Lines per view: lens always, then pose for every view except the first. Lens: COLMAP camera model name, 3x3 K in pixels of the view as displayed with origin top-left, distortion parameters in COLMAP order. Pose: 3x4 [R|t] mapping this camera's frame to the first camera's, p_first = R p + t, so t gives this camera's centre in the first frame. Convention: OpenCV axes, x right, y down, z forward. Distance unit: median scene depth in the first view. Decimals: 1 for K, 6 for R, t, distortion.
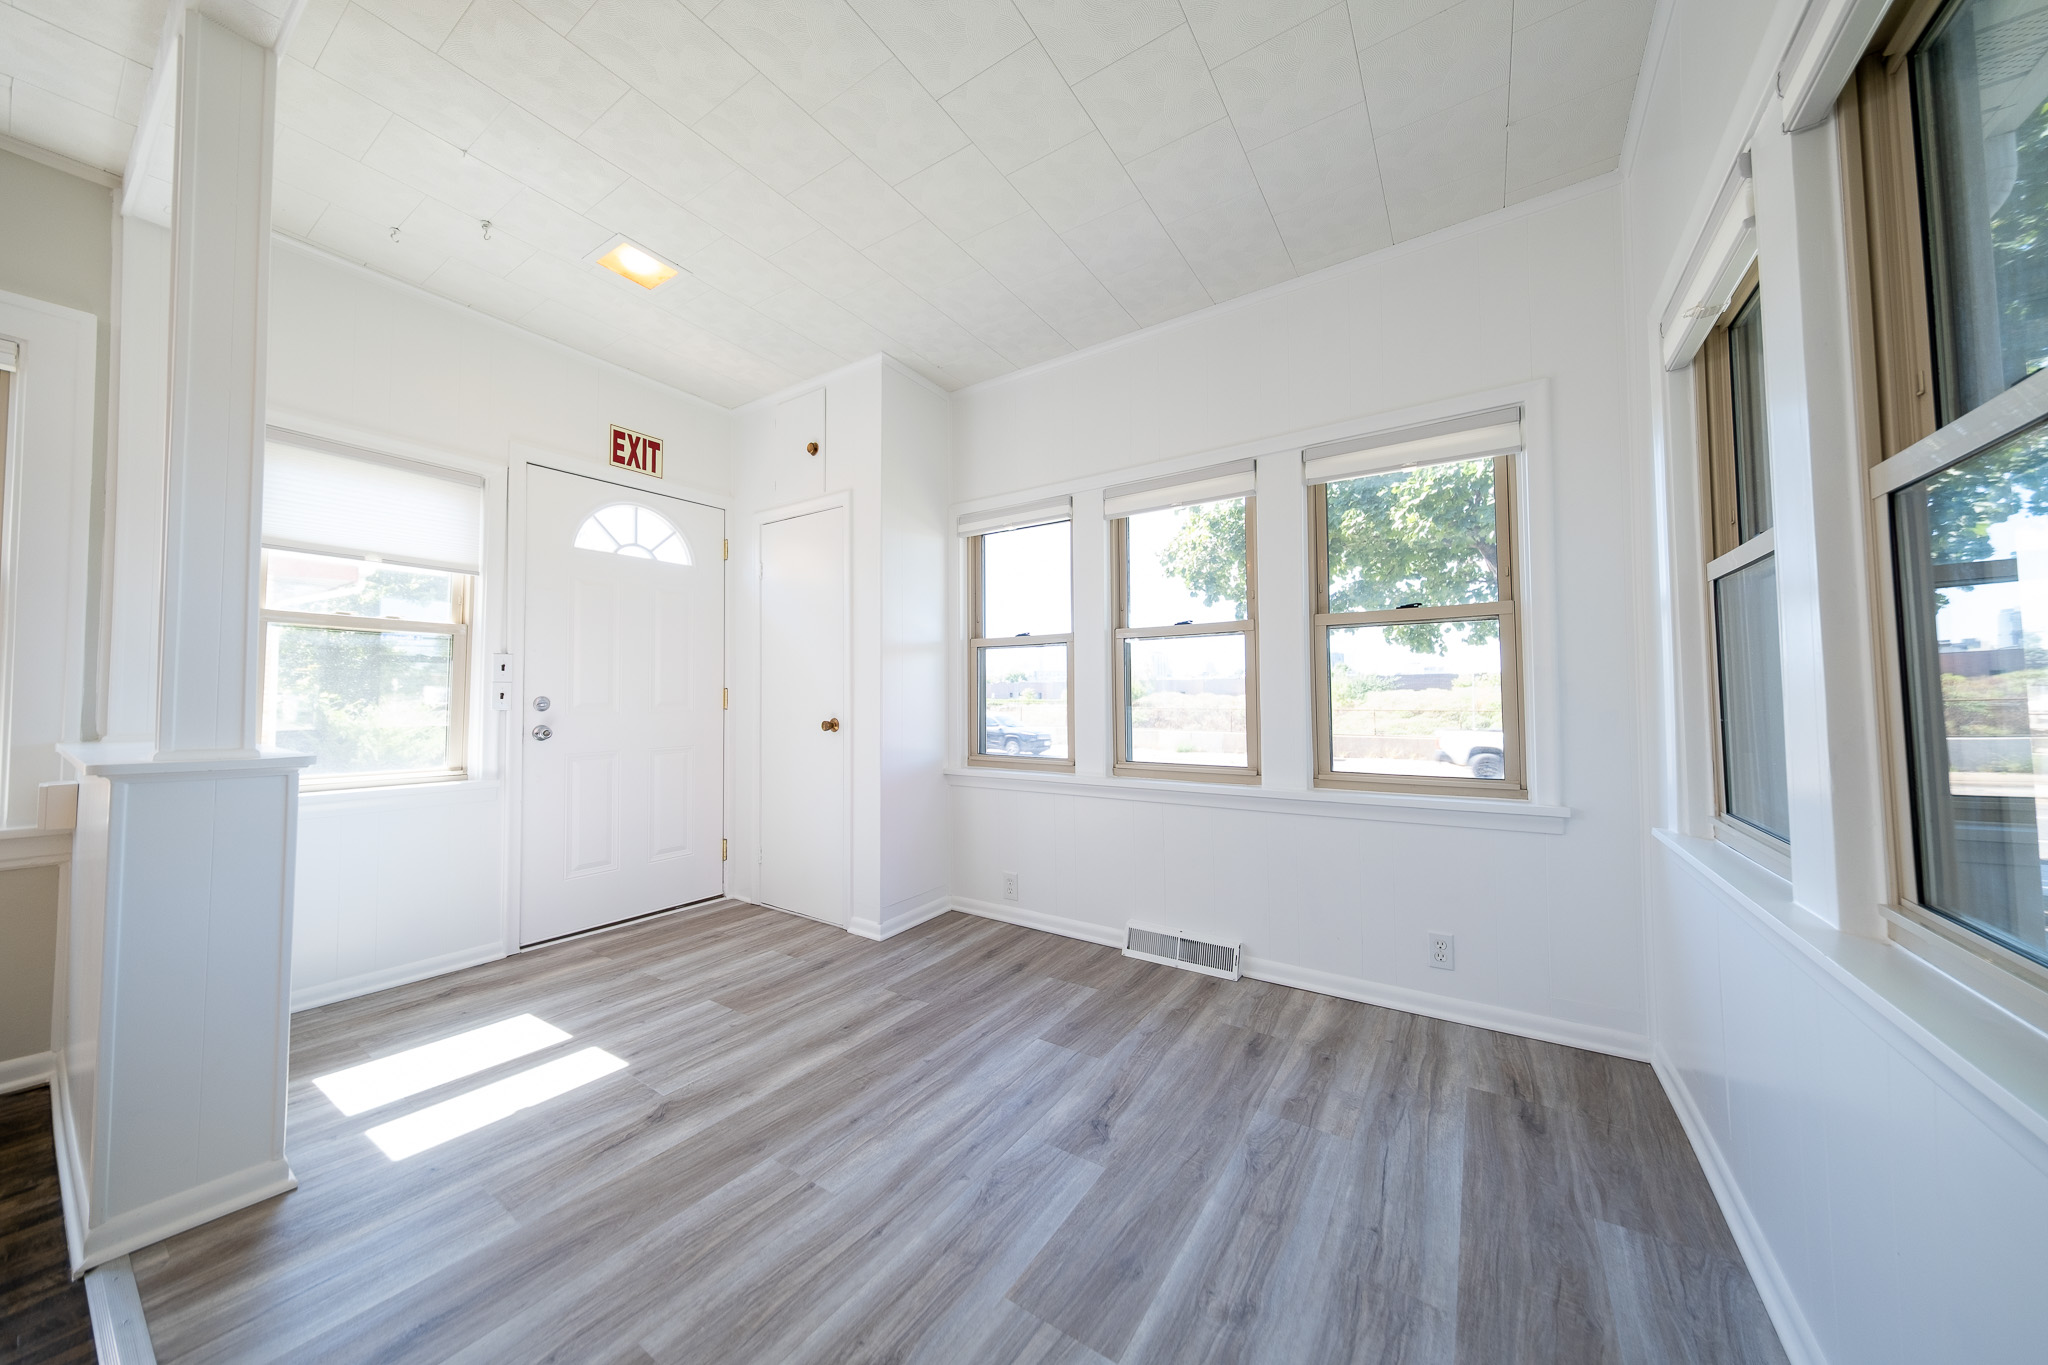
lens RADIAL K [[690.6, 0, 1024.0], [0, 690.6, 682.5], [0, 0, 1]] dist [0.008232, -0.008881]
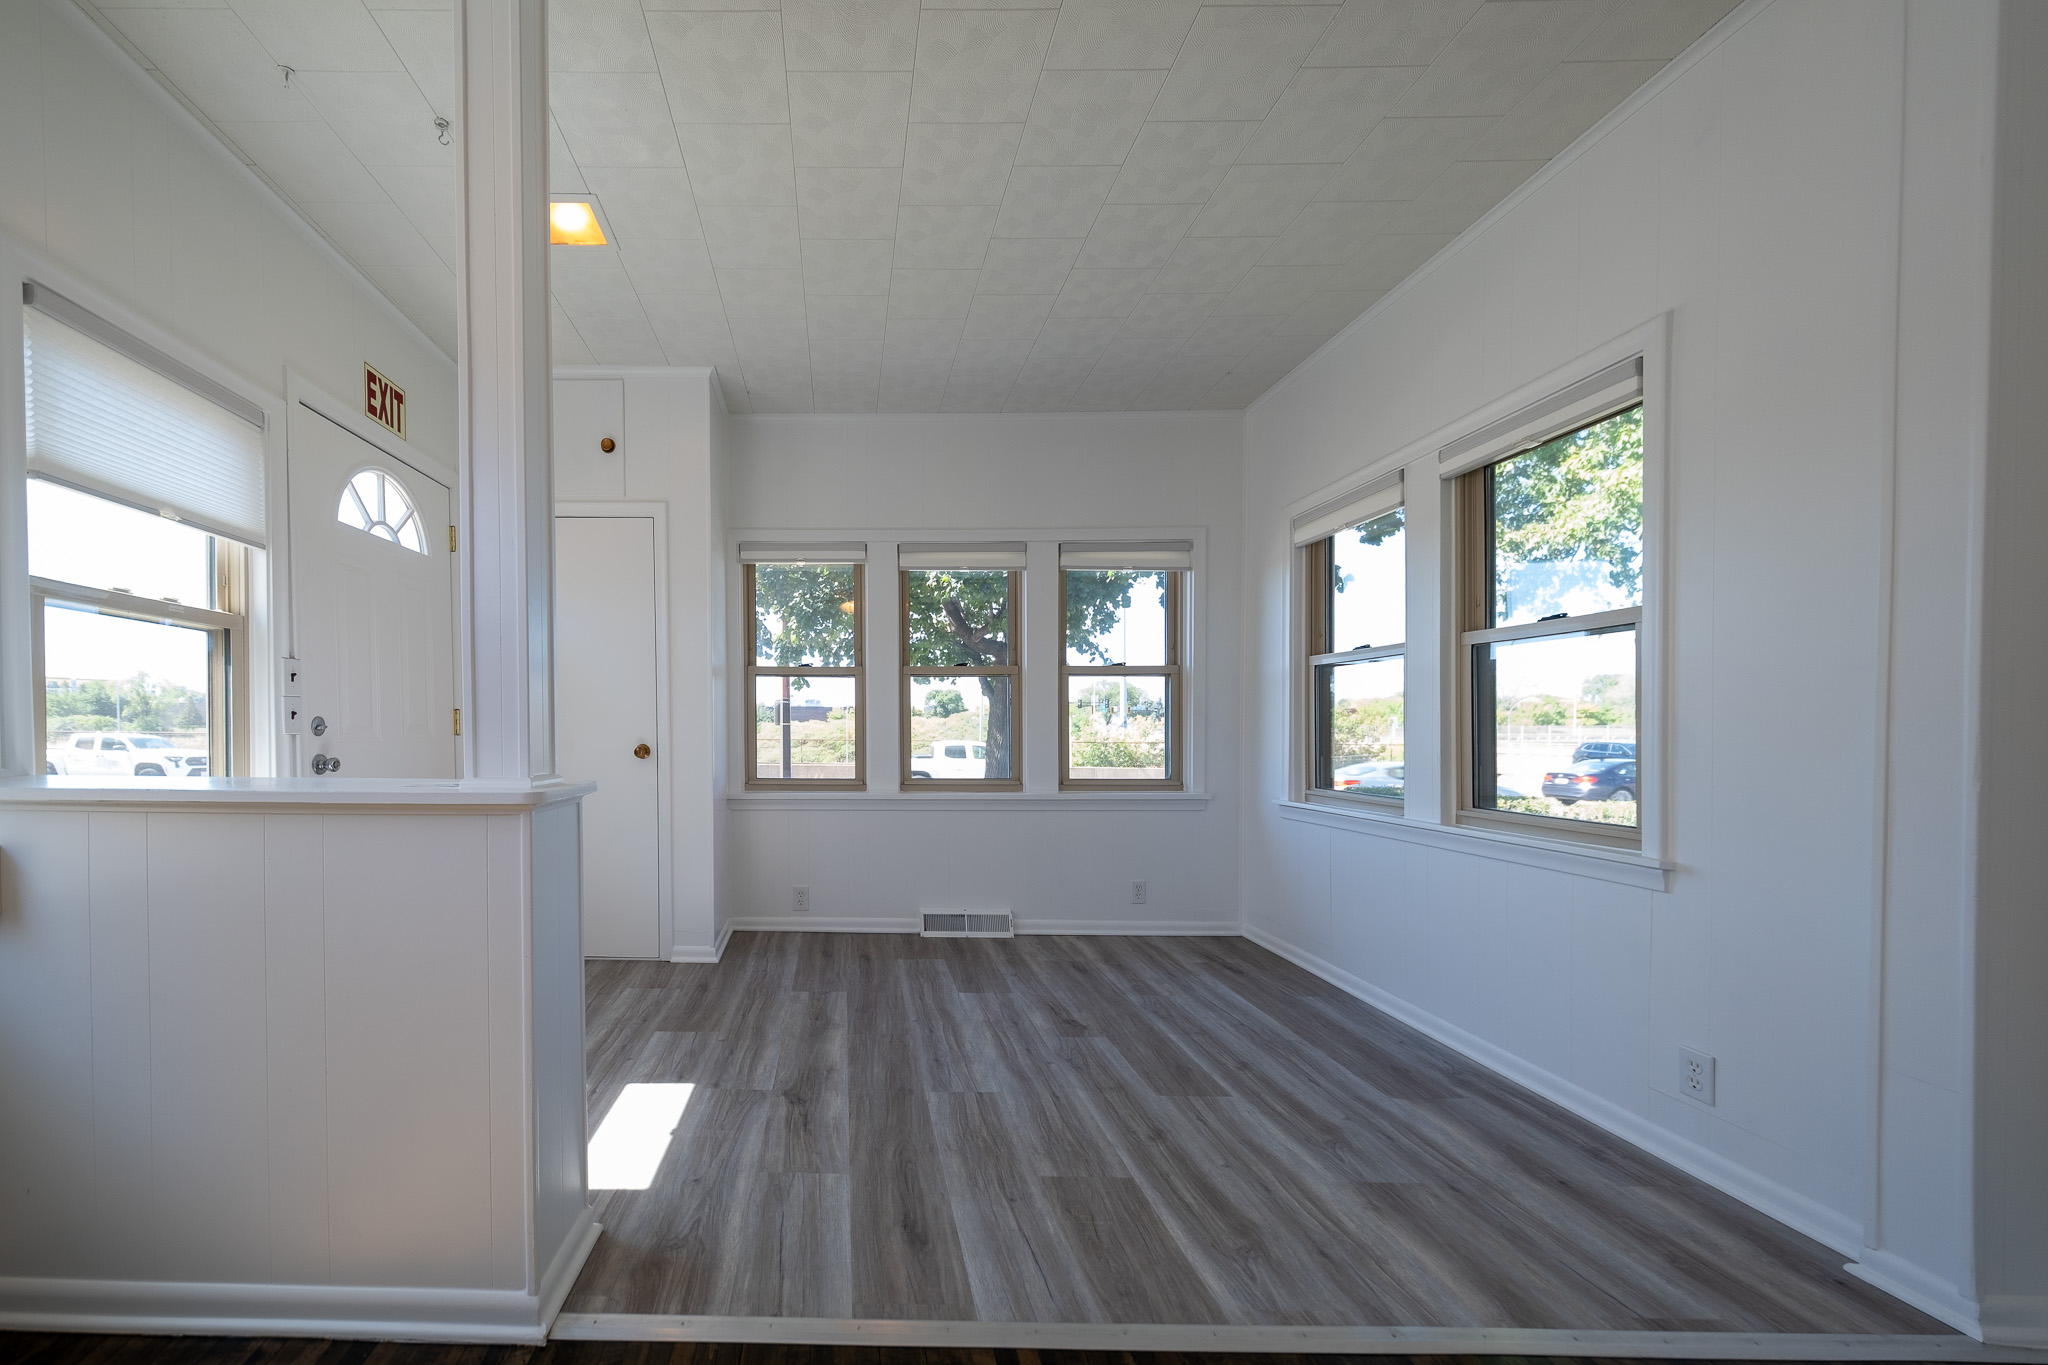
lens RADIAL K [[634.2, 0, 1020.2], [0, 634.2, 741.9], [0, 0, 1]] dist [0.011814, -0.006248]
pose [[0.832424, -0.005366, 0.554113, -0.476489], [-0.020630, 0.998960, 0.040666, 0.004575], [-0.553755, -0.045283, 0.831447, -0.010098]]
